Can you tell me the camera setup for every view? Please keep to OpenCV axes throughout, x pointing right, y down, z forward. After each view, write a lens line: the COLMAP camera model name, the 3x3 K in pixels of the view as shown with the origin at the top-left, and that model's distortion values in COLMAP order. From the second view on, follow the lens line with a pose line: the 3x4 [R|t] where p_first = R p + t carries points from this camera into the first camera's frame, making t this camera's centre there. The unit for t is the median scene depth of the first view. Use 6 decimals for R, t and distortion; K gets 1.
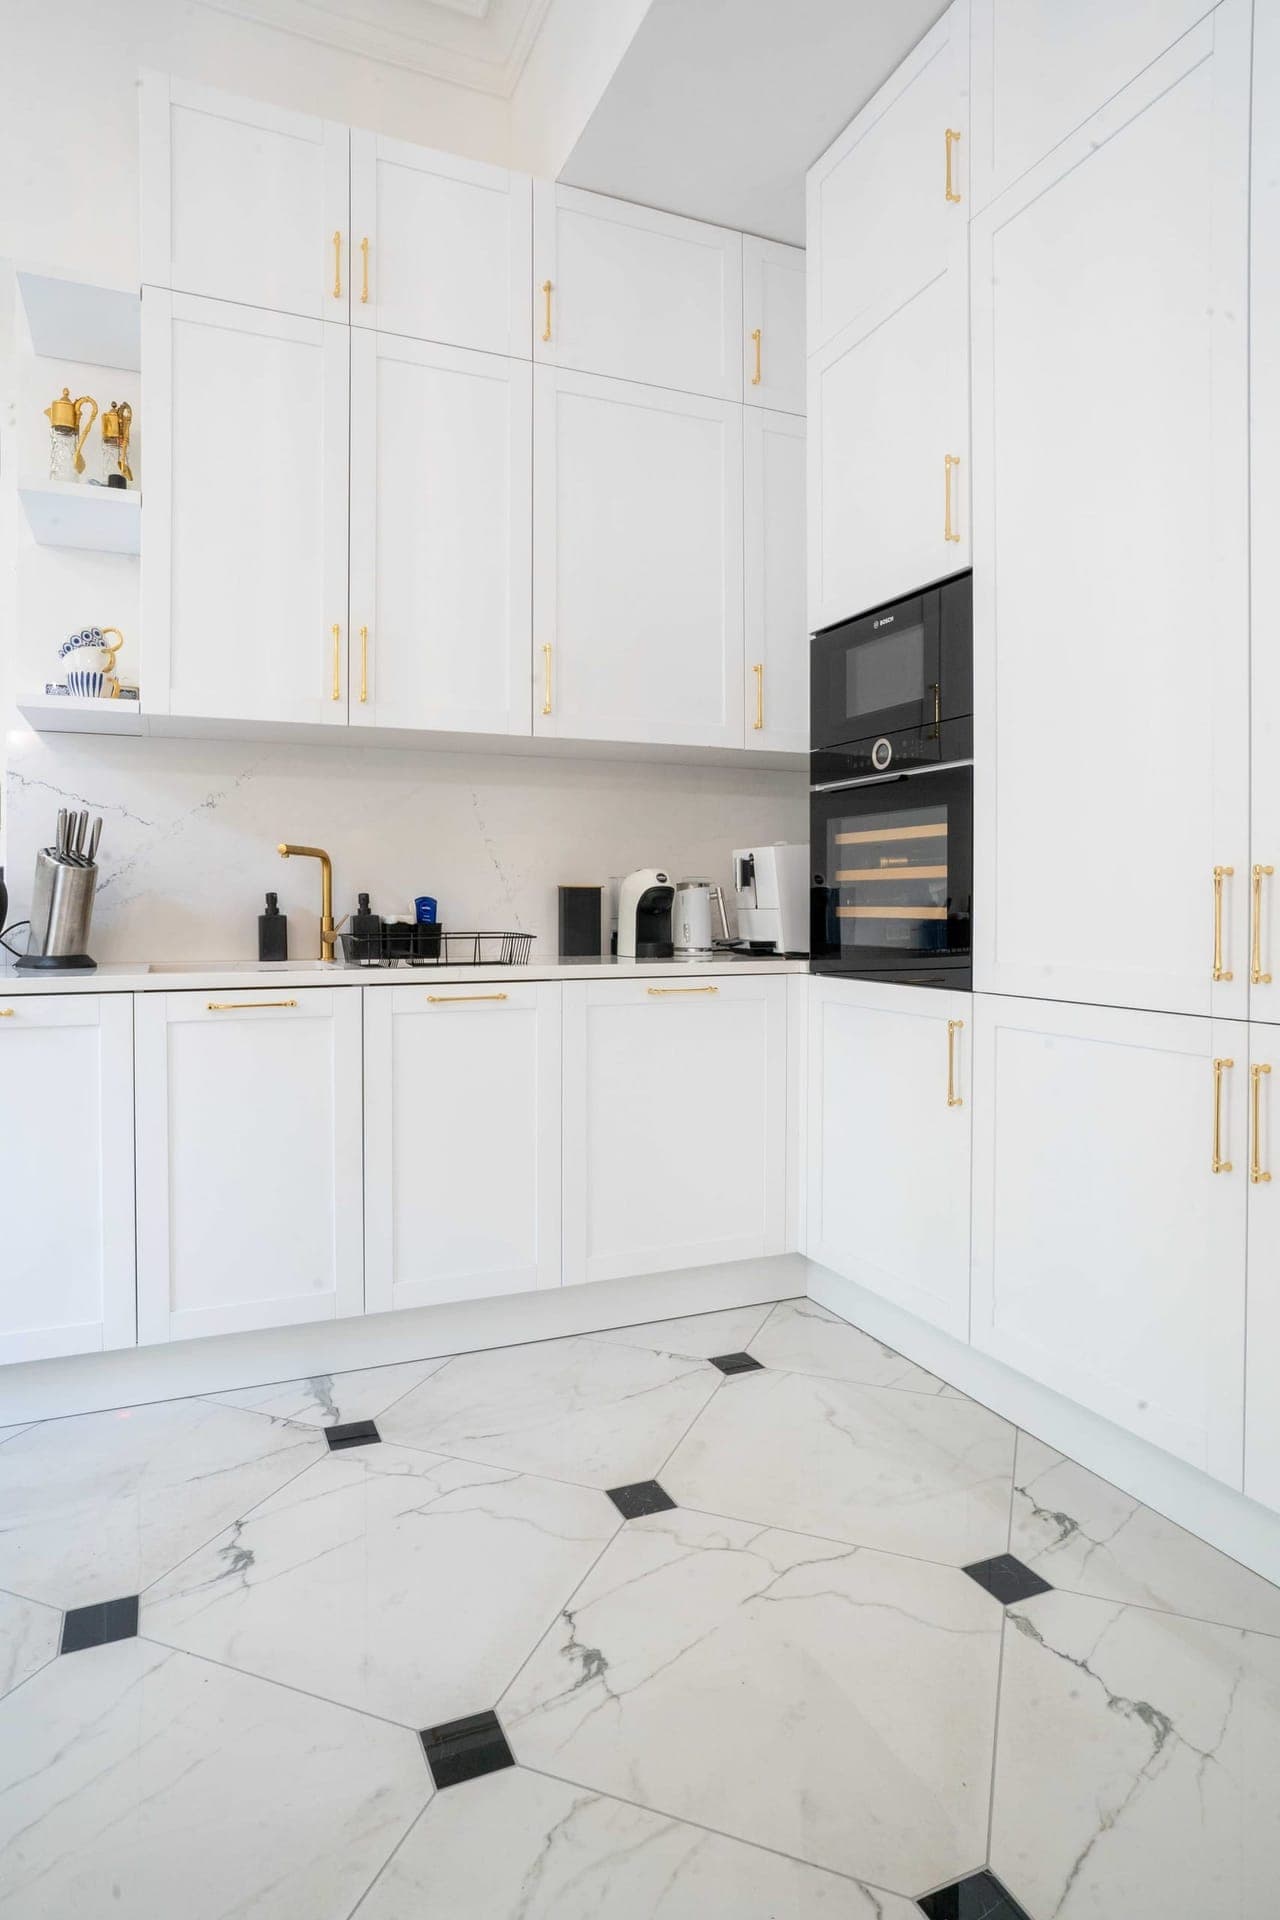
lens RADIAL K [[1095.3, 0, 632.3], [0, 1095.3, 943.1], [0, 0, 1]] dist [-0.028613, 0.006970]
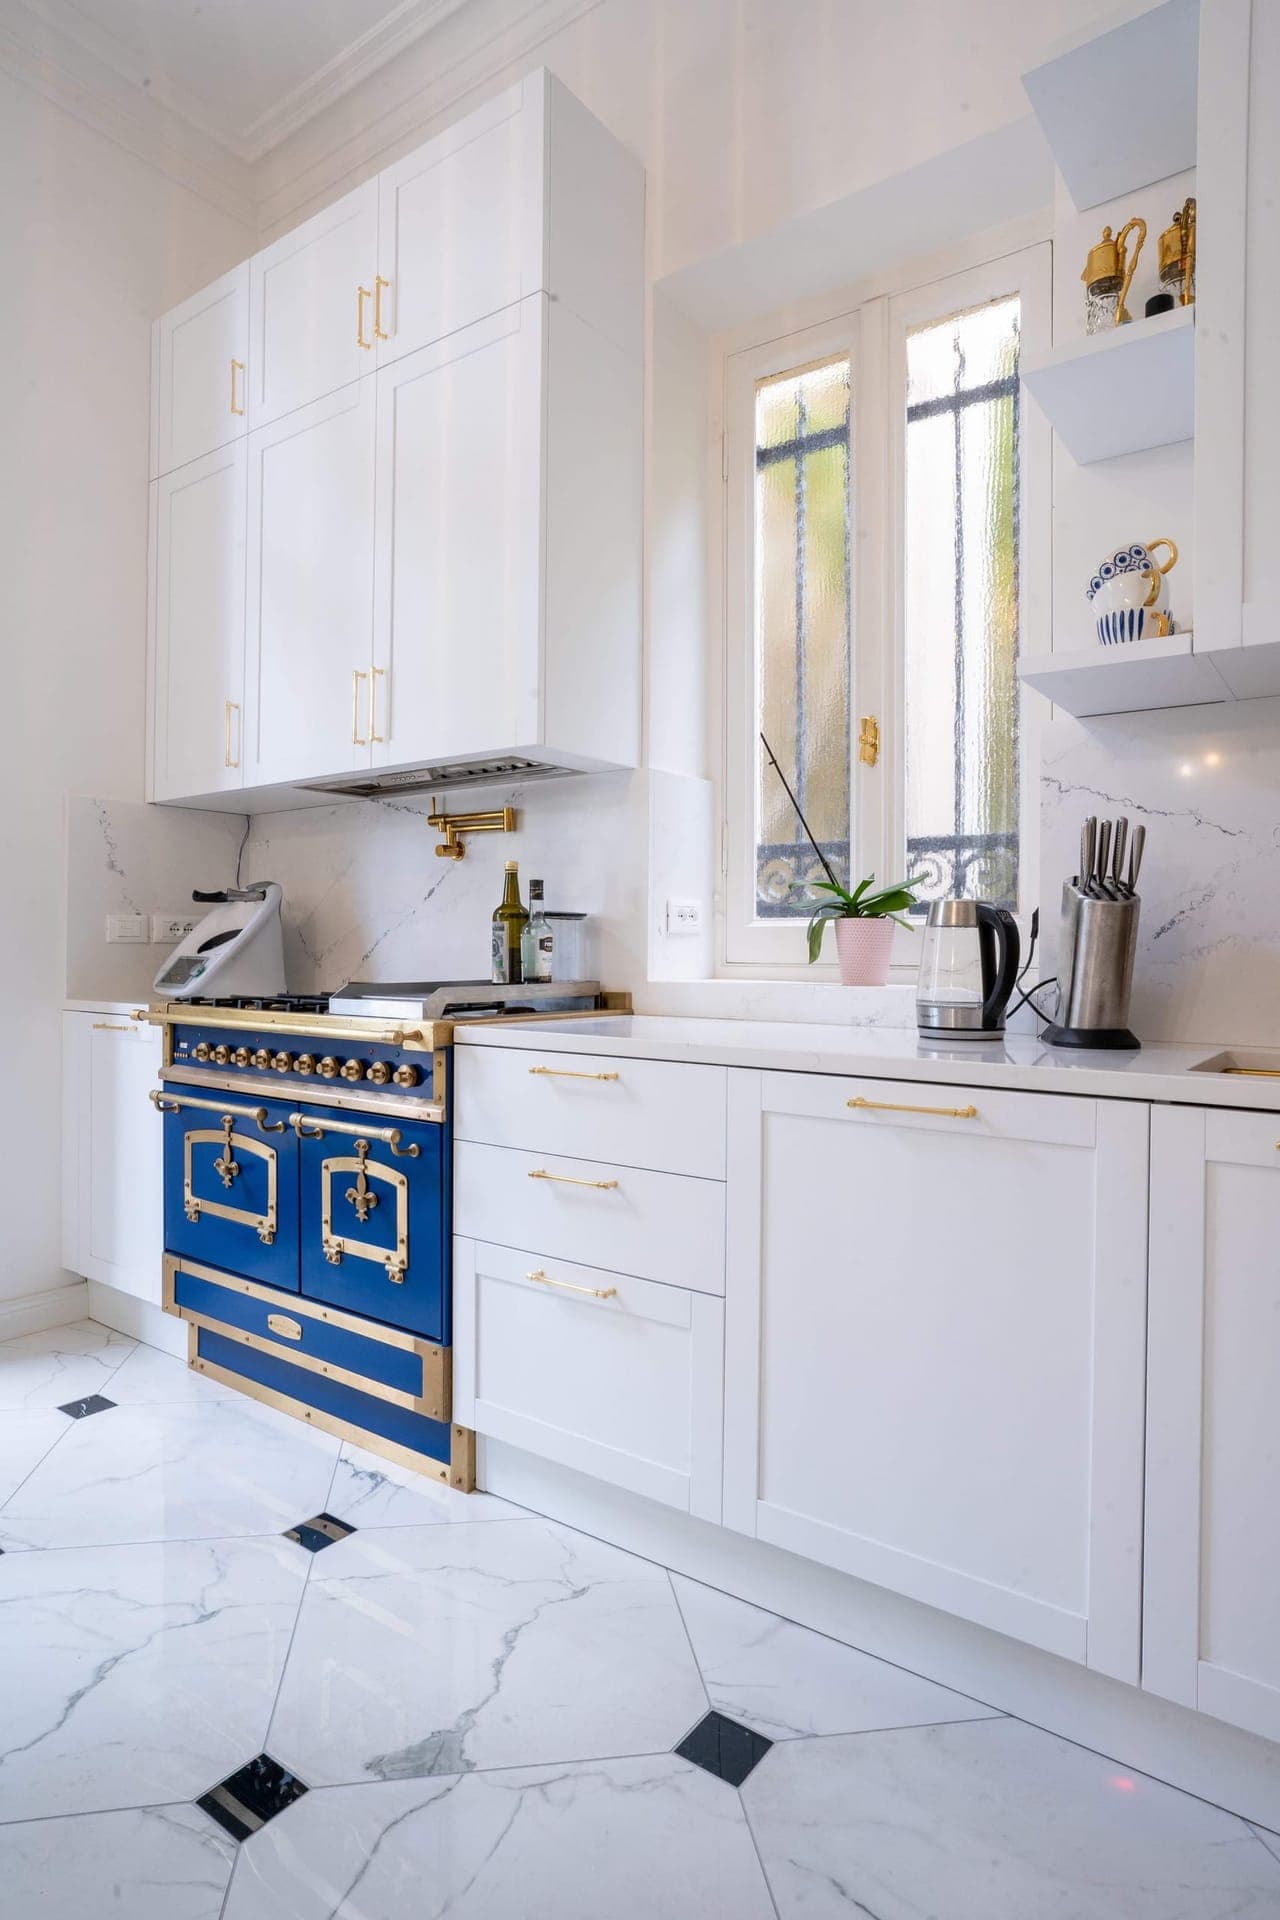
lens RADIAL K [[1095.3, 0, 623.7], [0, 1095.3, 937.7], [0, 0, 1]] dist [-0.028613, 0.006970]
pose [[0.501375, -0.000239, -0.865230, -0.071208], [-0.036755, 0.999091, -0.021574, -0.020611], [0.864449, 0.042619, 0.500911, 0.393612]]
